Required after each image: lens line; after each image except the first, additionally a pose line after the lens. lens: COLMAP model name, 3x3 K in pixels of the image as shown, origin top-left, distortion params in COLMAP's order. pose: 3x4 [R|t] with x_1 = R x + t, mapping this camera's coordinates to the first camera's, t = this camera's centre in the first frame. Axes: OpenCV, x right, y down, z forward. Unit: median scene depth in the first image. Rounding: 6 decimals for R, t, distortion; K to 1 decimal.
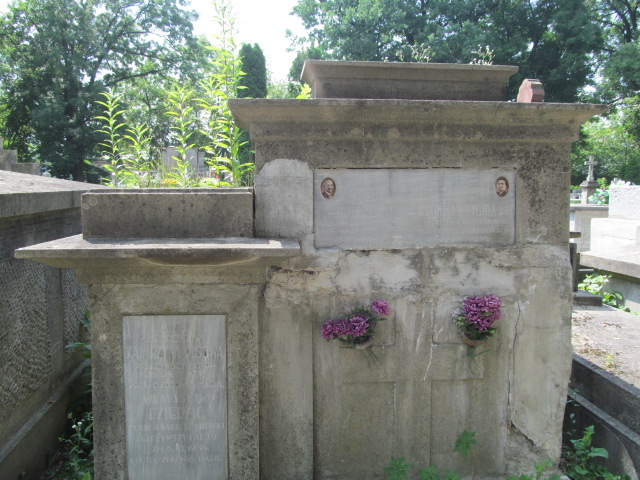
lens RADIAL K [[527.1, 0, 319.6], [0, 527.1, 237.7], [0, 0, 1]] dist [-0.041035, 0.012850]
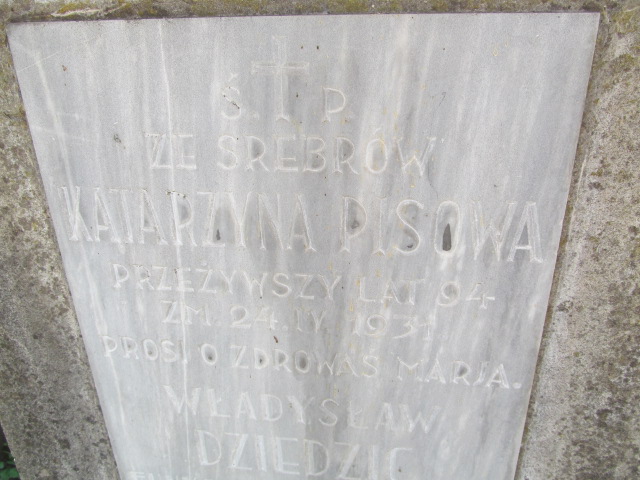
lens RADIAL K [[527.1, 0, 321.2], [0, 527.1, 239.7], [0, 0, 1]] dist [-0.041035, 0.012850]
pose [[0.979626, 0.064931, -0.190046, -0.225863], [0.010914, 0.927683, 0.373210, 0.150901], [0.200535, -0.367680, 0.908073, 0.819765]]
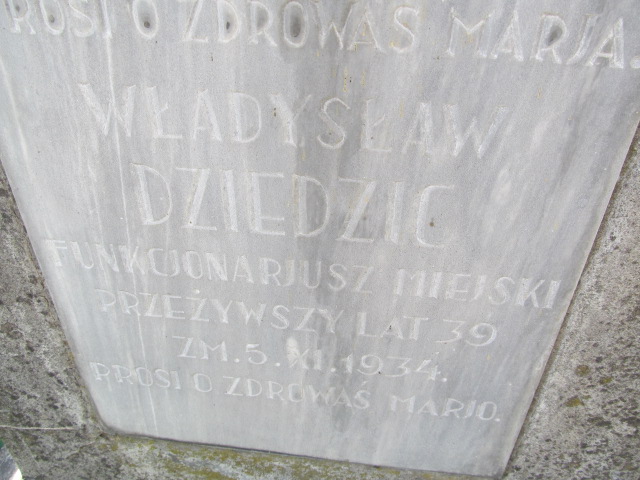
lens RADIAL K [[527.1, 0, 319.6], [0, 527.1, 238.8], [0, 0, 1]] dist [-0.041035, 0.012850]
pose [[0.983084, 0.118481, -0.139670, -0.240247], [-0.026983, 0.847950, 0.529389, 0.255644], [0.181156, -0.516666, 0.836803, 0.857914]]
